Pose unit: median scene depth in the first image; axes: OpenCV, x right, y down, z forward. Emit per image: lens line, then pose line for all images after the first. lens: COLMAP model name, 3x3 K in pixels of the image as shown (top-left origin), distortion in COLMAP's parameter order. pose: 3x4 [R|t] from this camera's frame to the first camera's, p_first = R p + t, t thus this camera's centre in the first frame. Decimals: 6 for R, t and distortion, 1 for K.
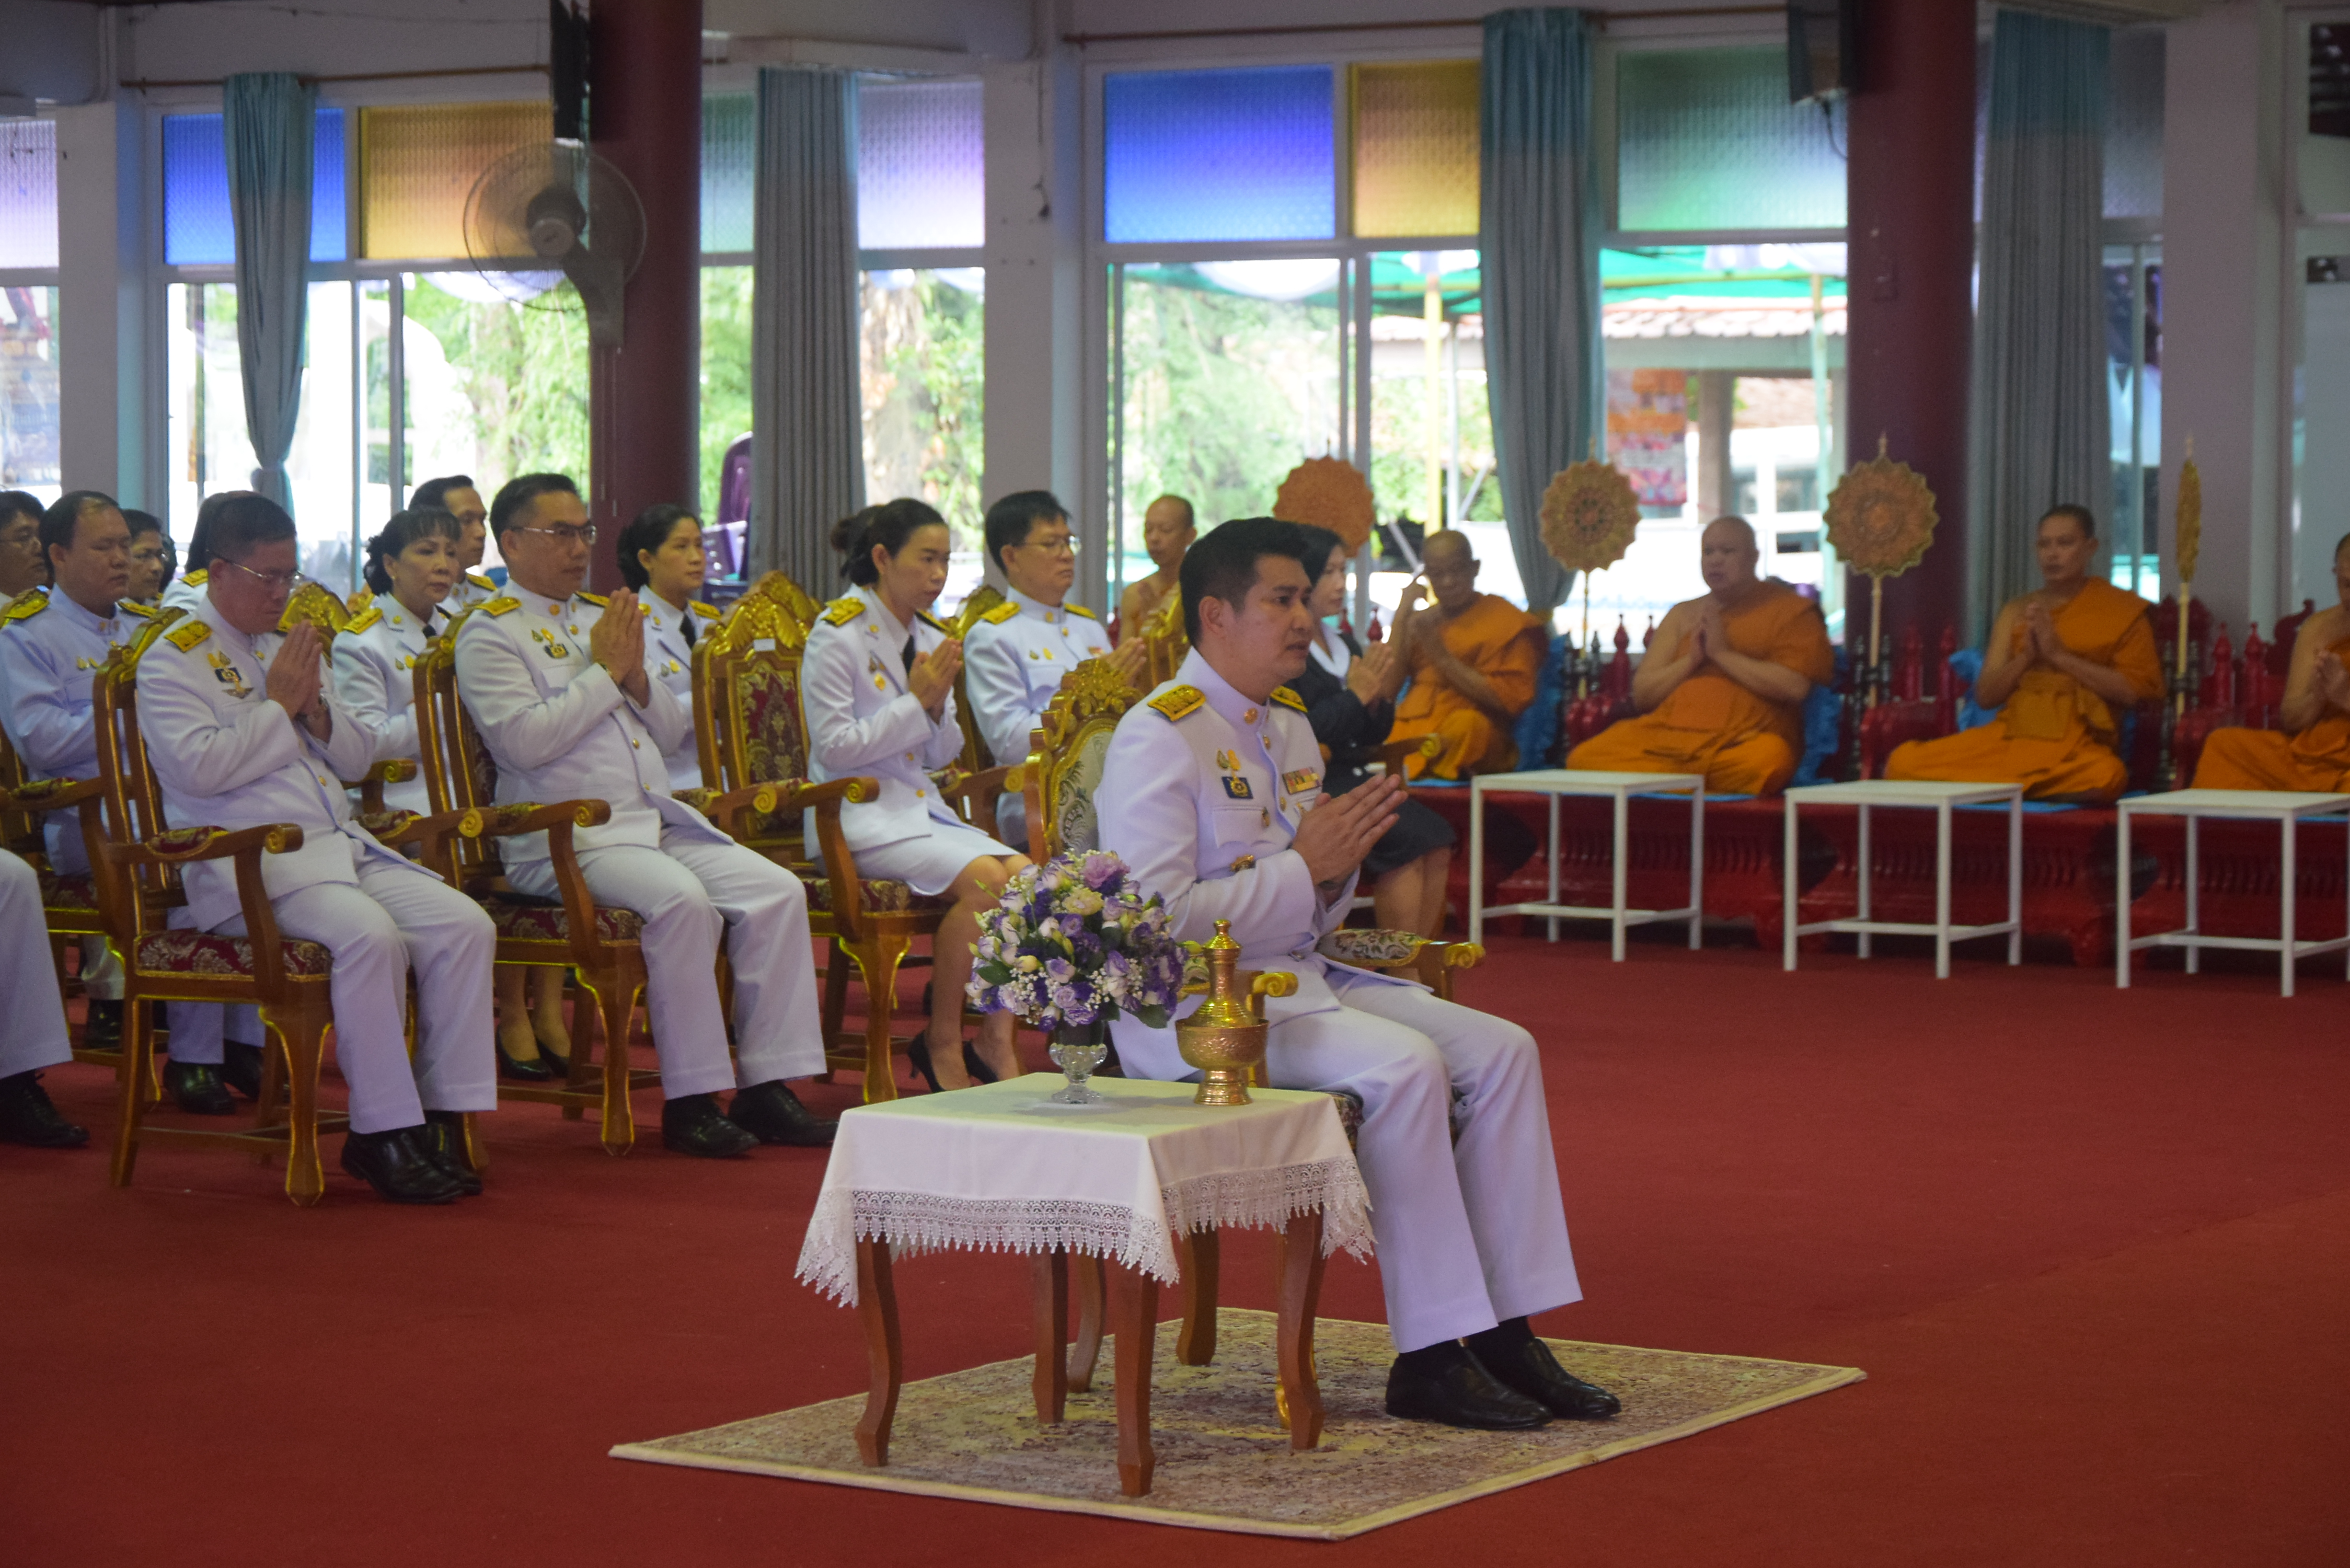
lens RADIAL K [[5854.5, 0, 1175.0], [0, 5854.5, 784.0], [0, 0, 1]] dist [-0.021760, 0.548594]
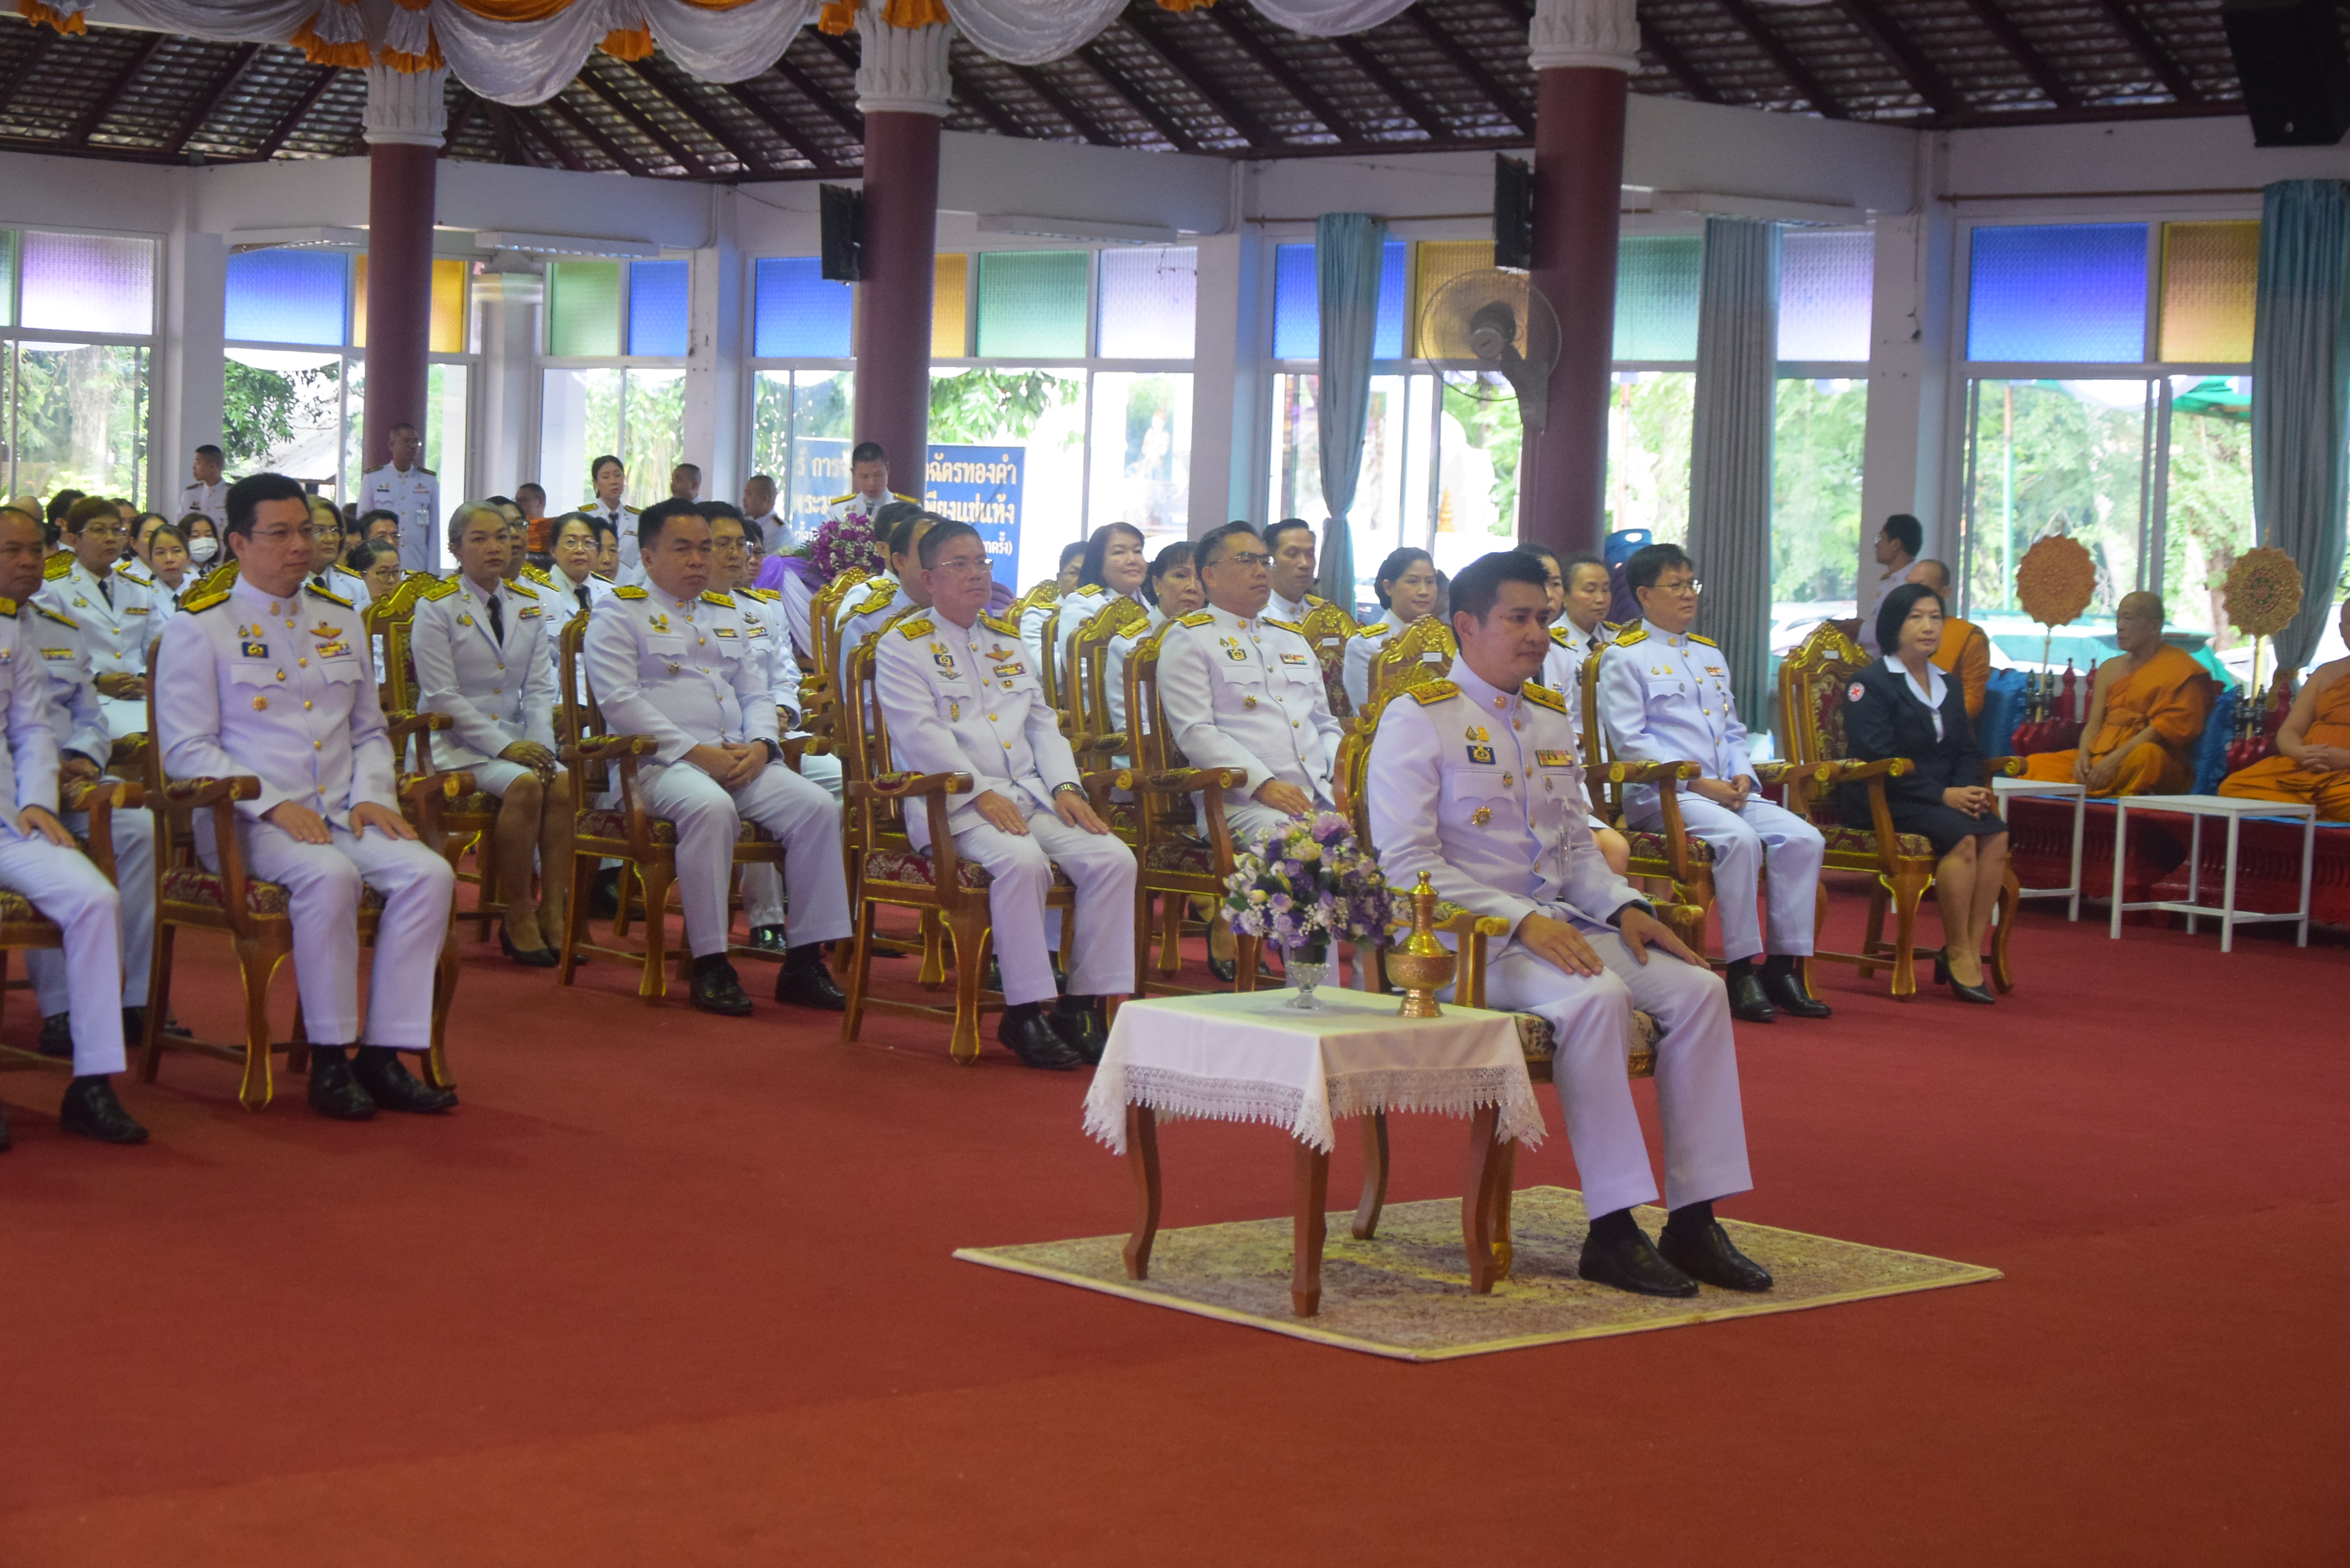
lens RADIAL K [[4596.2, 0, 1175.0], [0, 4596.2, 784.0], [0, 0, 1]] dist [-0.041819, 0.282535]
pose [[0.966778, 0.051467, -0.250381, 0.128405], [-0.051556, 0.998651, 0.006209, 0.000578], [0.250363, 0.006906, 0.968127, 0.014416]]
